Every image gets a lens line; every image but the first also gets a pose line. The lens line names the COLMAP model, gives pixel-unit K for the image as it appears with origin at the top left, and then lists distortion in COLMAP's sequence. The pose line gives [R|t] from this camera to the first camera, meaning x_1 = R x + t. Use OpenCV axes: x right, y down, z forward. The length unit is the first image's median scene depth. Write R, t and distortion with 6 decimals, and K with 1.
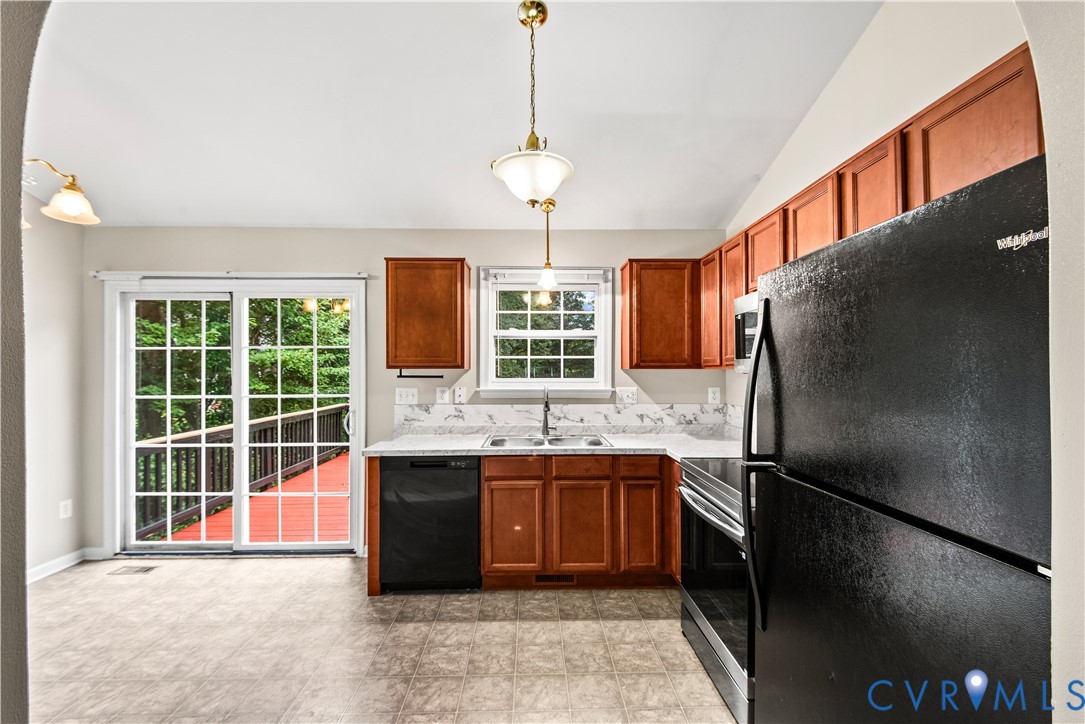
lens RADIAL K [[467.6, 0, 541.3], [0, 467.6, 365.4], [0, 0, 1]] dist [0.014344, -0.012580]
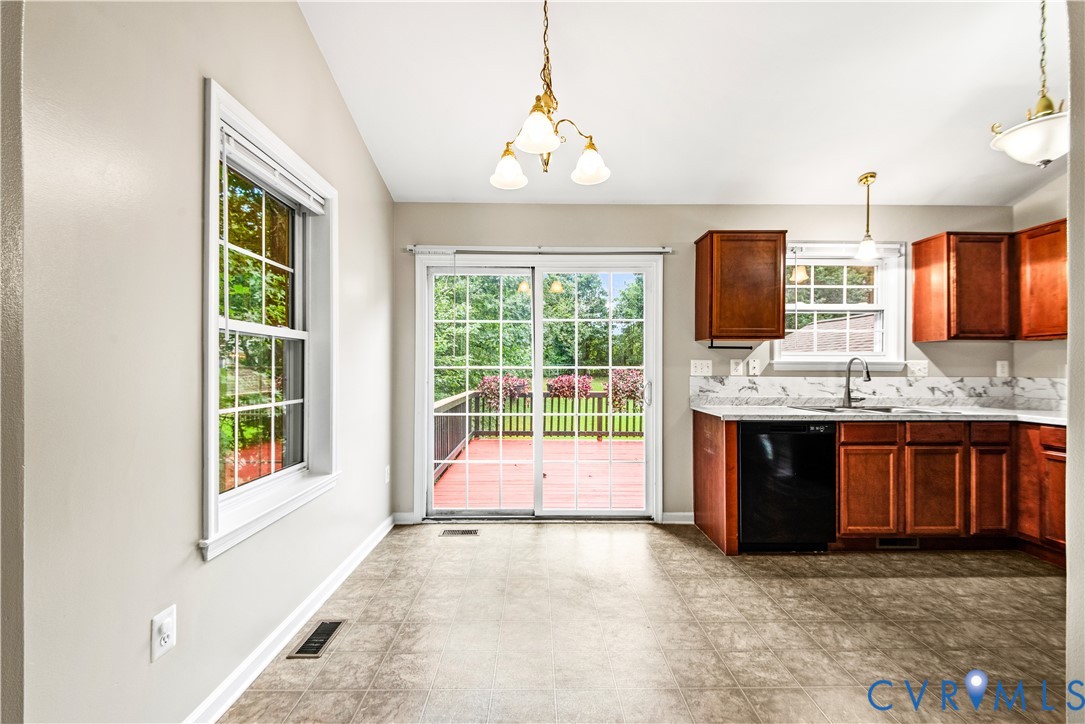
lens RADIAL K [[467.6, 0, 536.6], [0, 467.6, 366.3], [0, 0, 1]] dist [0.014344, -0.012580]
pose [[0.999871, 0.003864, -0.015566, -0.692754], [-0.003785, 0.999980, 0.005162, 0.063531], [0.015586, -0.005102, 0.999866, -0.033037]]
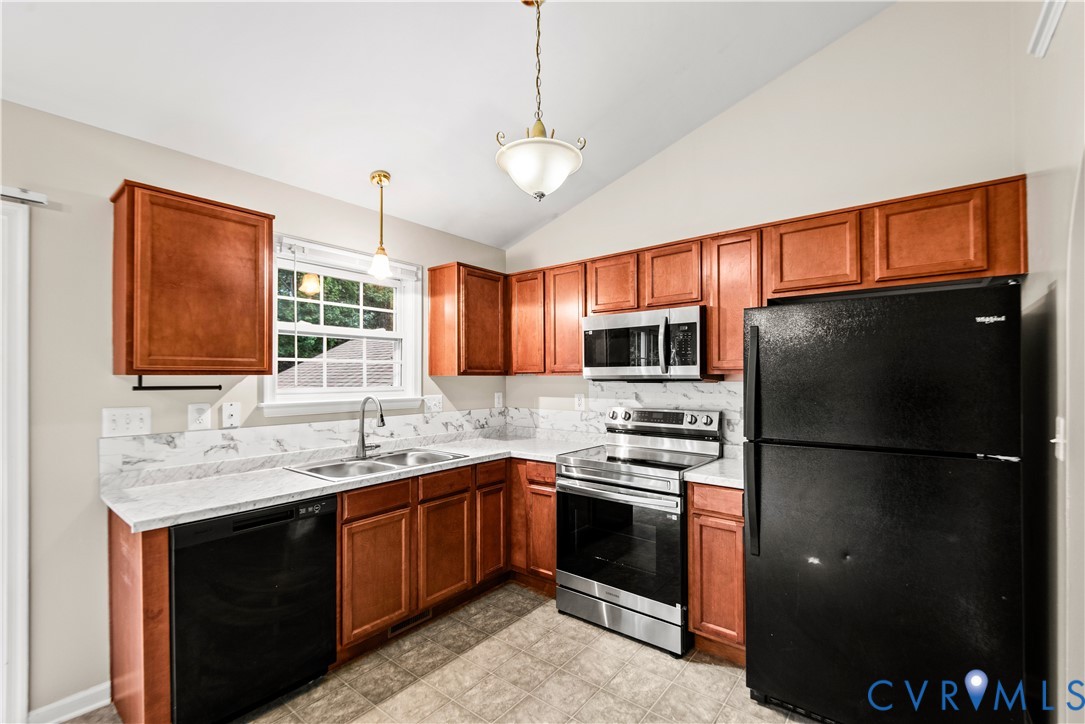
lens RADIAL K [[467.6, 0, 546.0], [0, 467.6, 374.6], [0, 0, 1]] dist [0.014344, -0.012580]
pose [[0.638822, 0.001948, 0.769352, -0.442315], [-0.005053, 0.999986, 0.001664, 0.002867], [-0.769338, -0.004951, 0.638823, 0.243955]]
